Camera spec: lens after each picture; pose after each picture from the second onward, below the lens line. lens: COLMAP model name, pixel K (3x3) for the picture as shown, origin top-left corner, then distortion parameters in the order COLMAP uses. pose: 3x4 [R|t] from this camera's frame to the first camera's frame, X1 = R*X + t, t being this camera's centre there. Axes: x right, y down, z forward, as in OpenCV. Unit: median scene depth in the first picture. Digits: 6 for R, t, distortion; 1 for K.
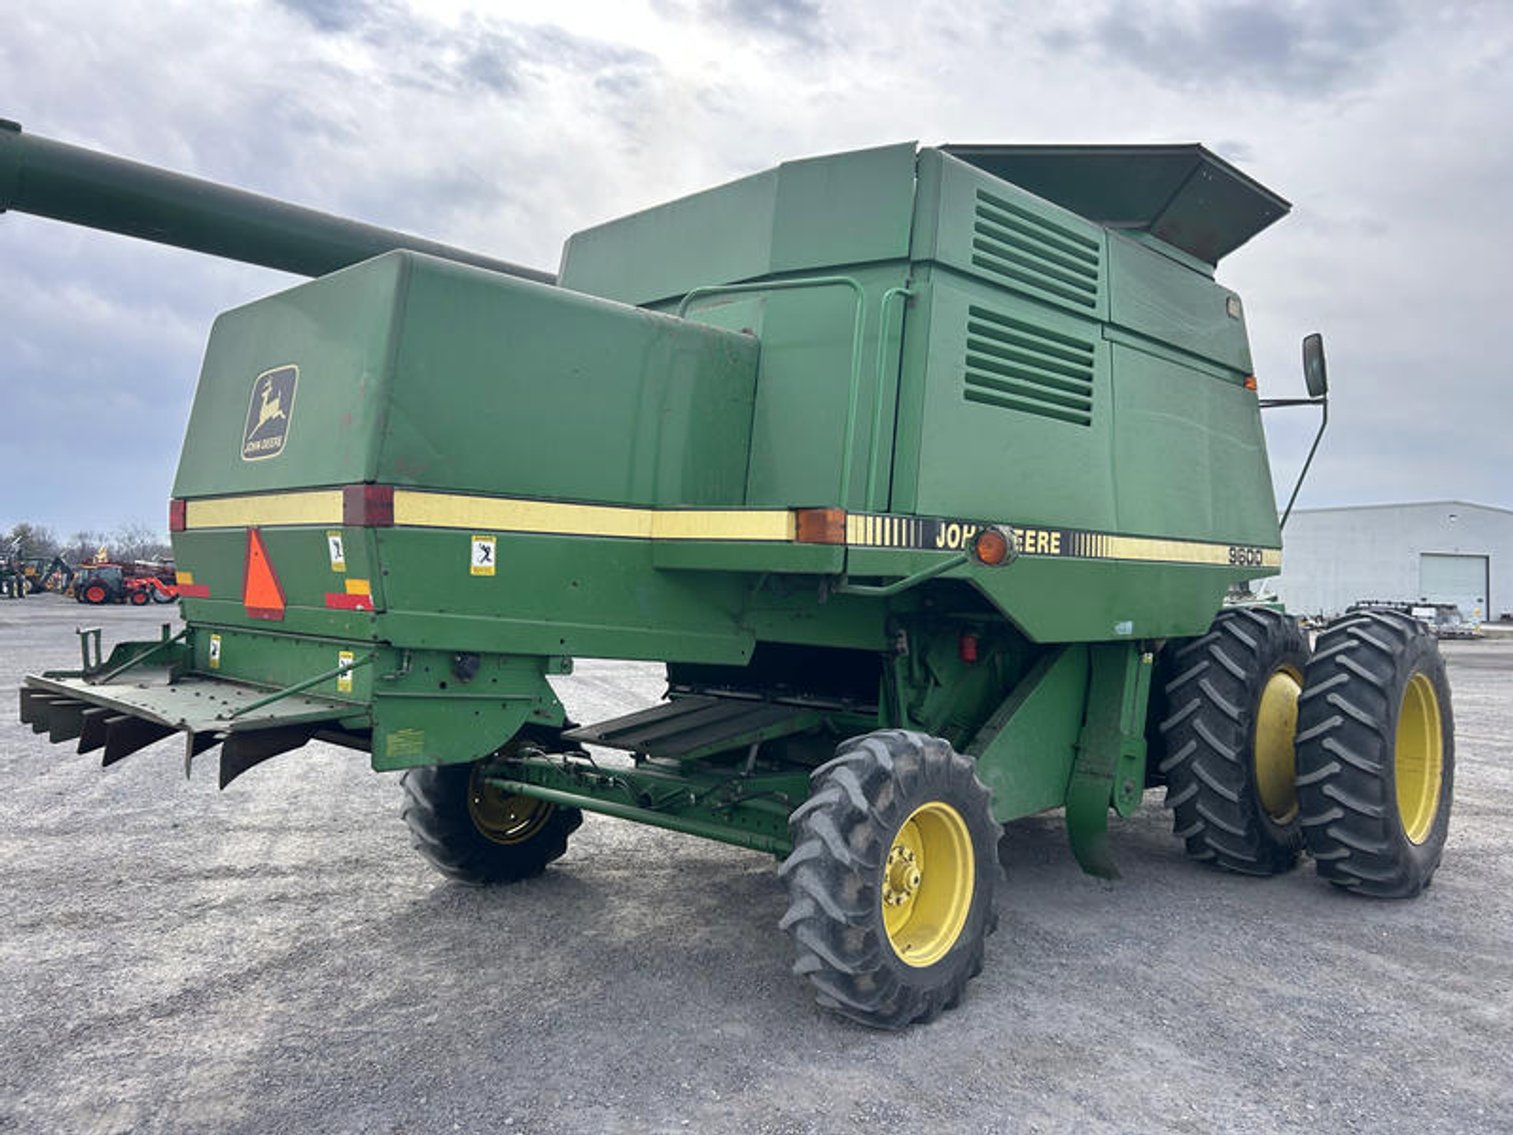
lens RADIAL K [[1165.0, 0, 755.1], [0, 1165.0, 567.0], [0, 0, 1]] dist [0.005620, -0.009773]
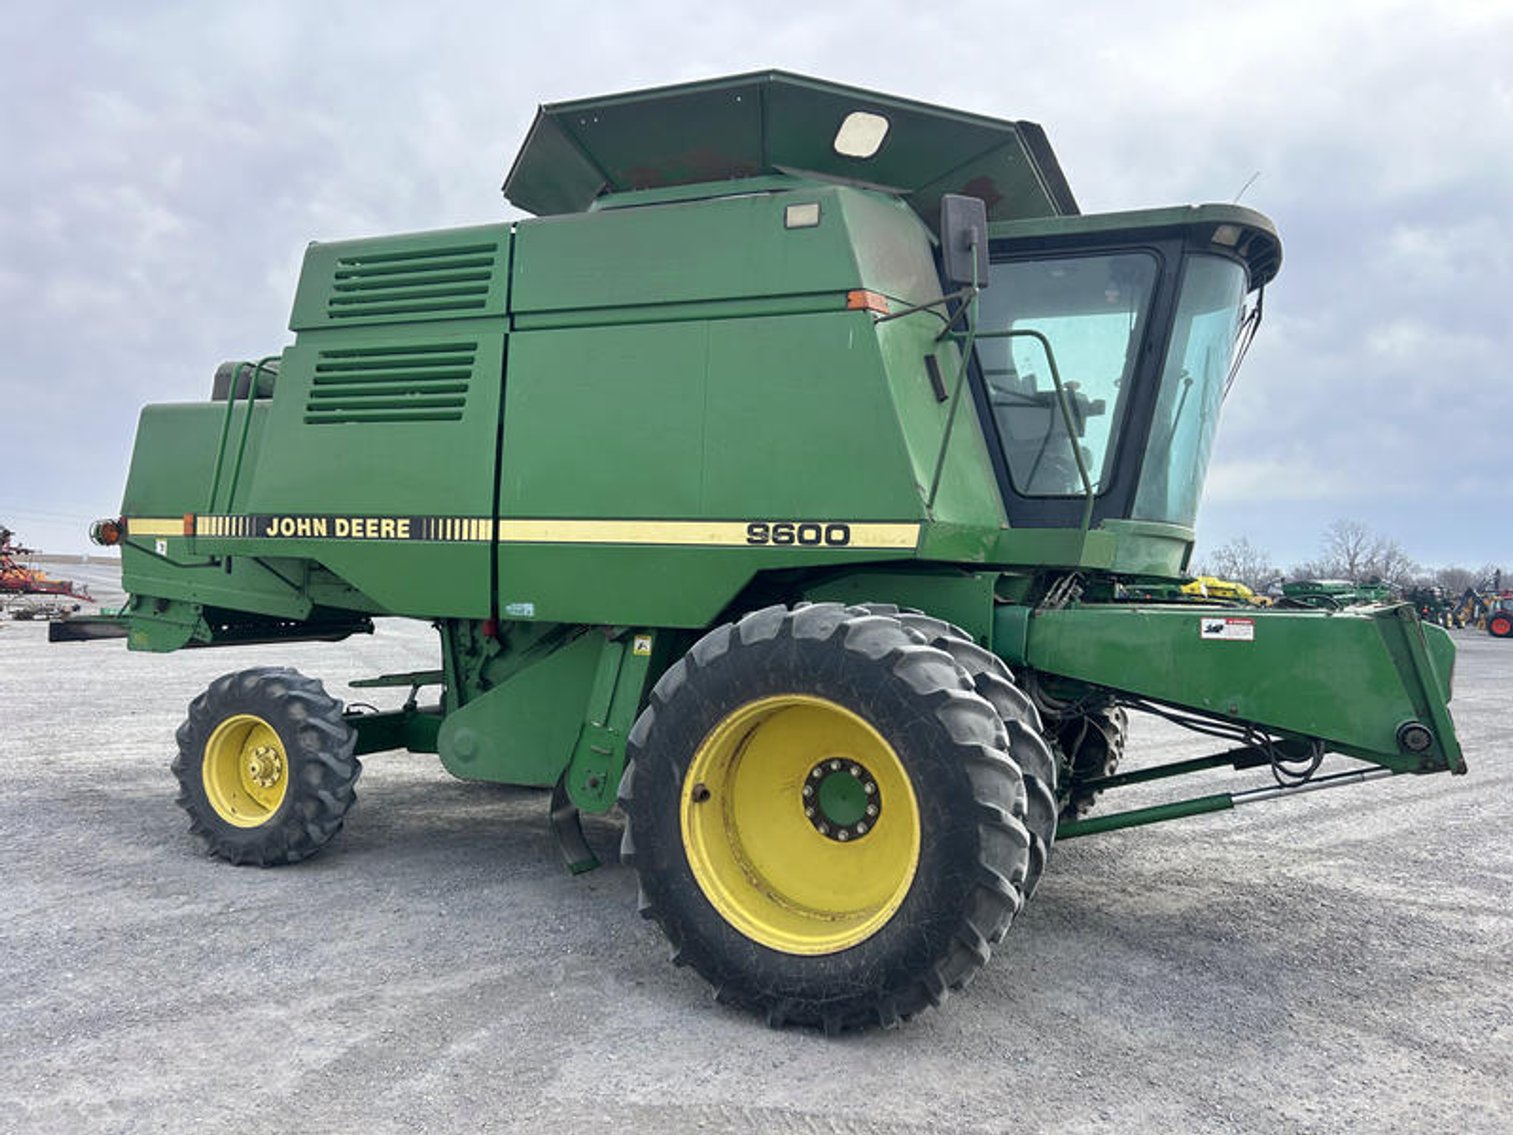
lens RADIAL K [[1165.0, 0, 756.0], [0, 1165.0, 570.9], [0, 0, 1]] dist [0.005620, -0.009773]
pose [[0.366231, -0.012703, -0.930437, 1.509534], [-0.012789, 0.999744, -0.018683, 0.039909], [0.930436, 0.018742, 0.365975, 0.930286]]
